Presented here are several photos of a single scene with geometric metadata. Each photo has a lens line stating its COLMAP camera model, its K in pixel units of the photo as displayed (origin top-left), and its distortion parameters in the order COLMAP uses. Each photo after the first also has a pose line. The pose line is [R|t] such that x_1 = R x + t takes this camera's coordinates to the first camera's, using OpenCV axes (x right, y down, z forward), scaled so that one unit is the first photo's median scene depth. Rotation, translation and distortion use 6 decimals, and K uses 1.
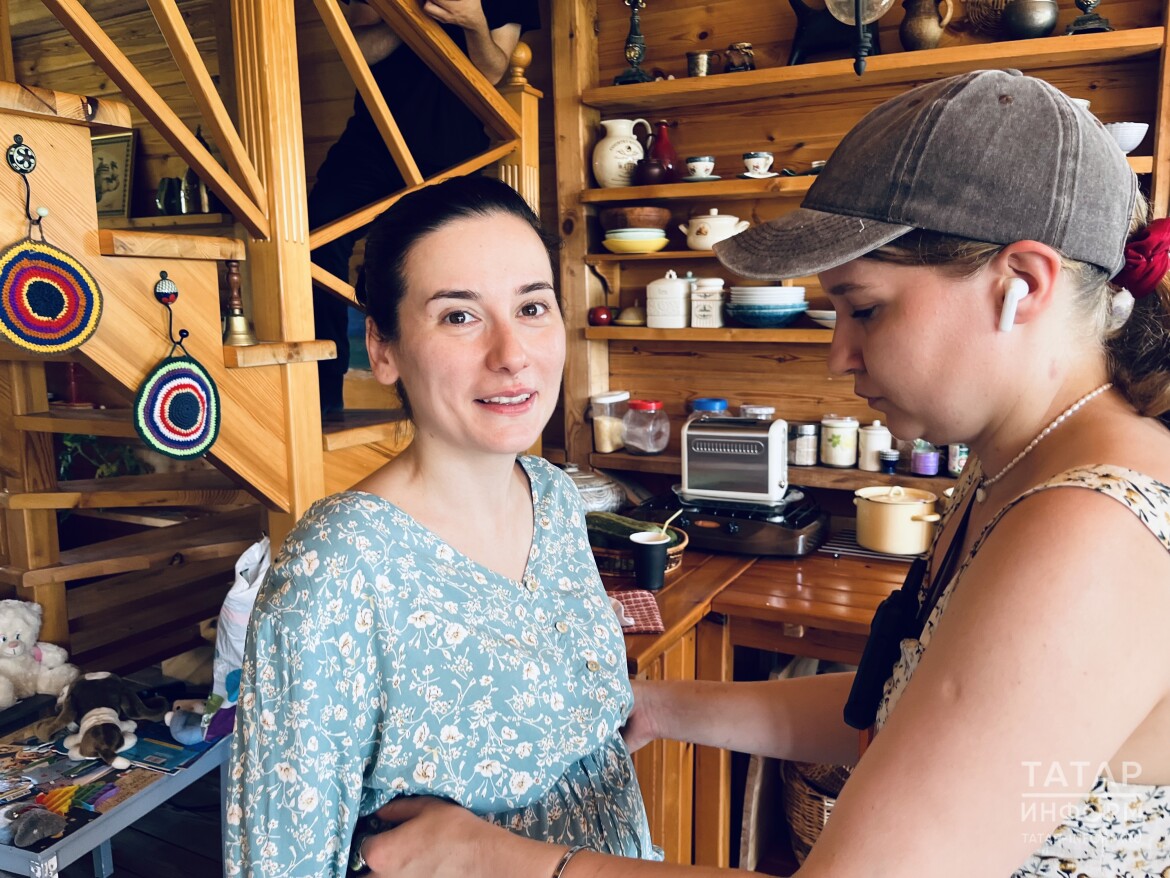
lens RADIAL K [[892.3, 0, 590.5], [0, 892.3, 442.9], [0, 0, 1]] dist [0.082108, -0.132198]
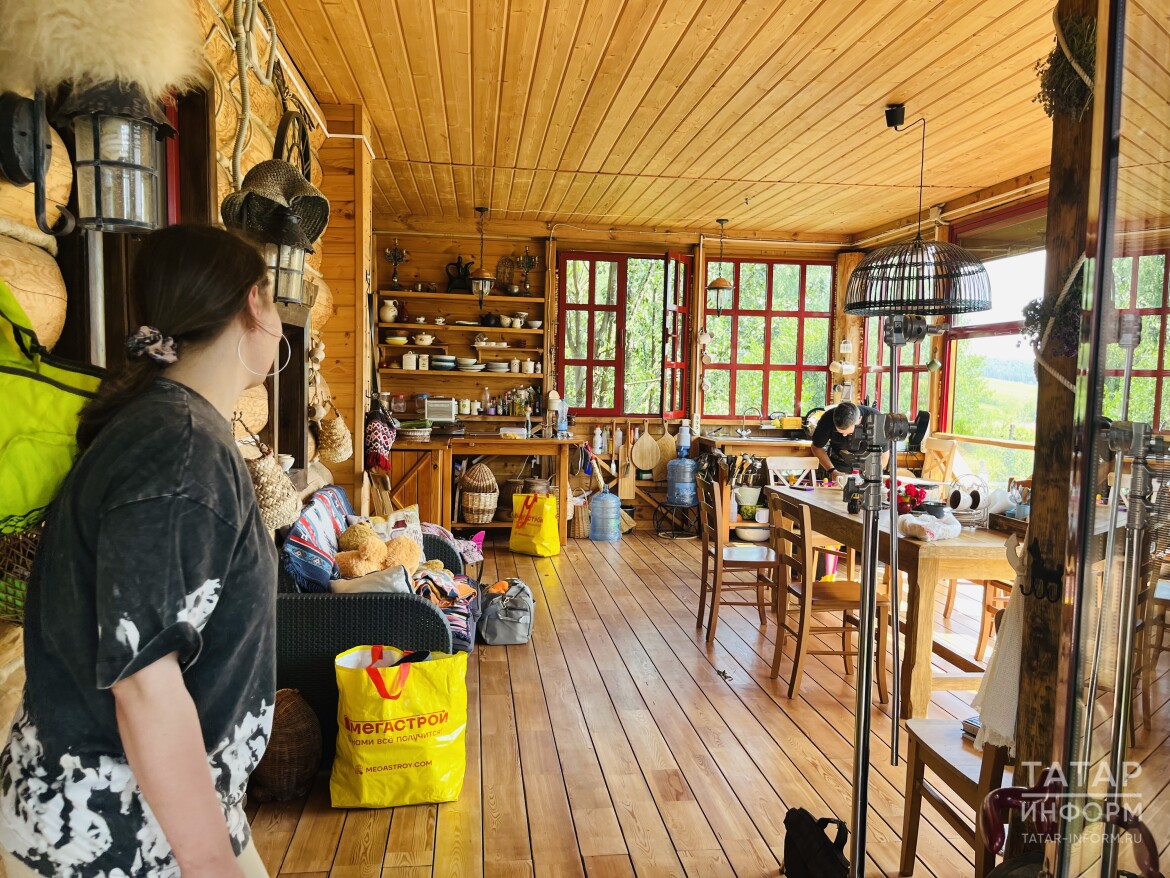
lens RADIAL K [[892.3, 0, 590.5], [0, 892.3, 442.9], [0, 0, 1]] dist [0.082108, -0.132198]
pose [[0.833876, -0.019711, 0.551600, -1.164193], [0.053885, 0.997496, -0.045814, 0.312222], [-0.549315, 0.067926, 0.832850, -1.987061]]
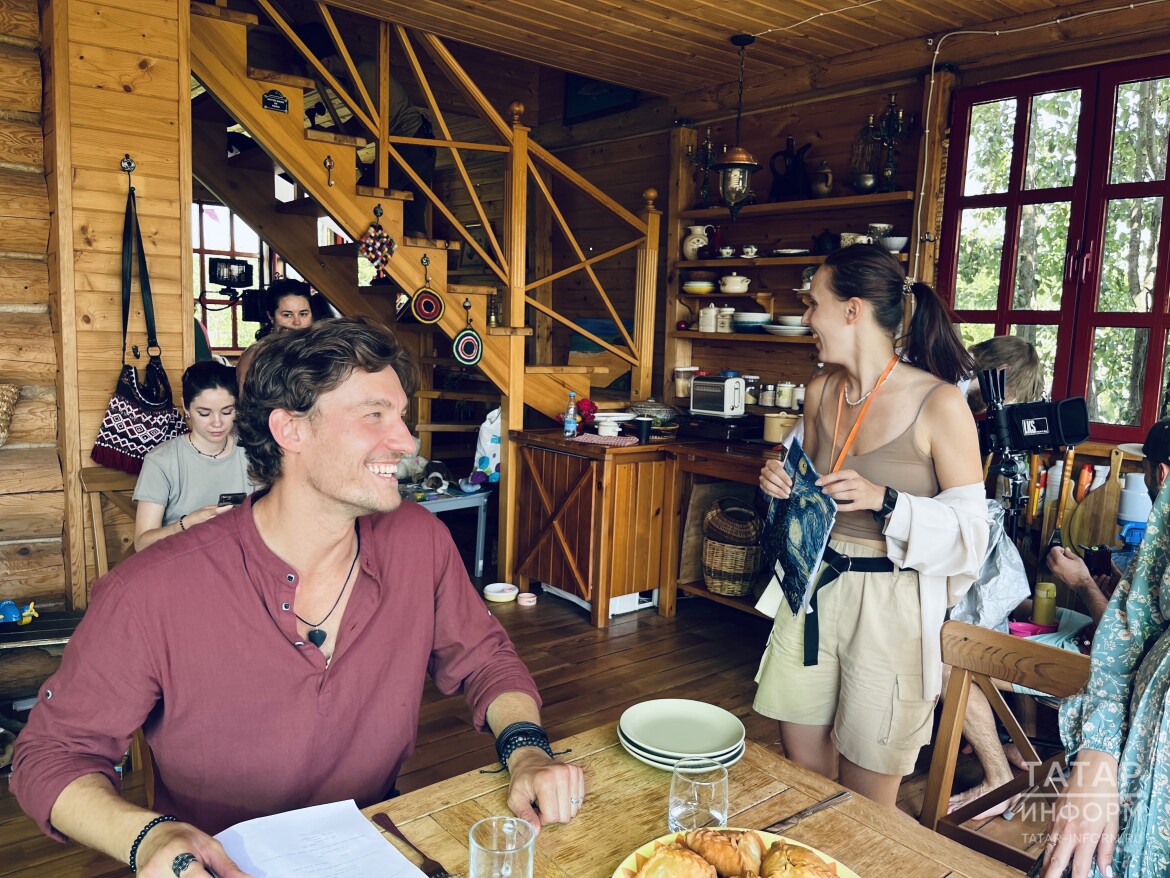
lens RADIAL K [[892.3, 0, 590.5], [0, 892.3, 442.9], [0, 0, 1]] dist [0.082108, -0.132198]
pose [[0.920481, 0.088110, -0.380724, 0.661566], [-0.099061, 0.995039, -0.009221, 0.165917], [0.378023, 0.046203, 0.924643, -0.952308]]
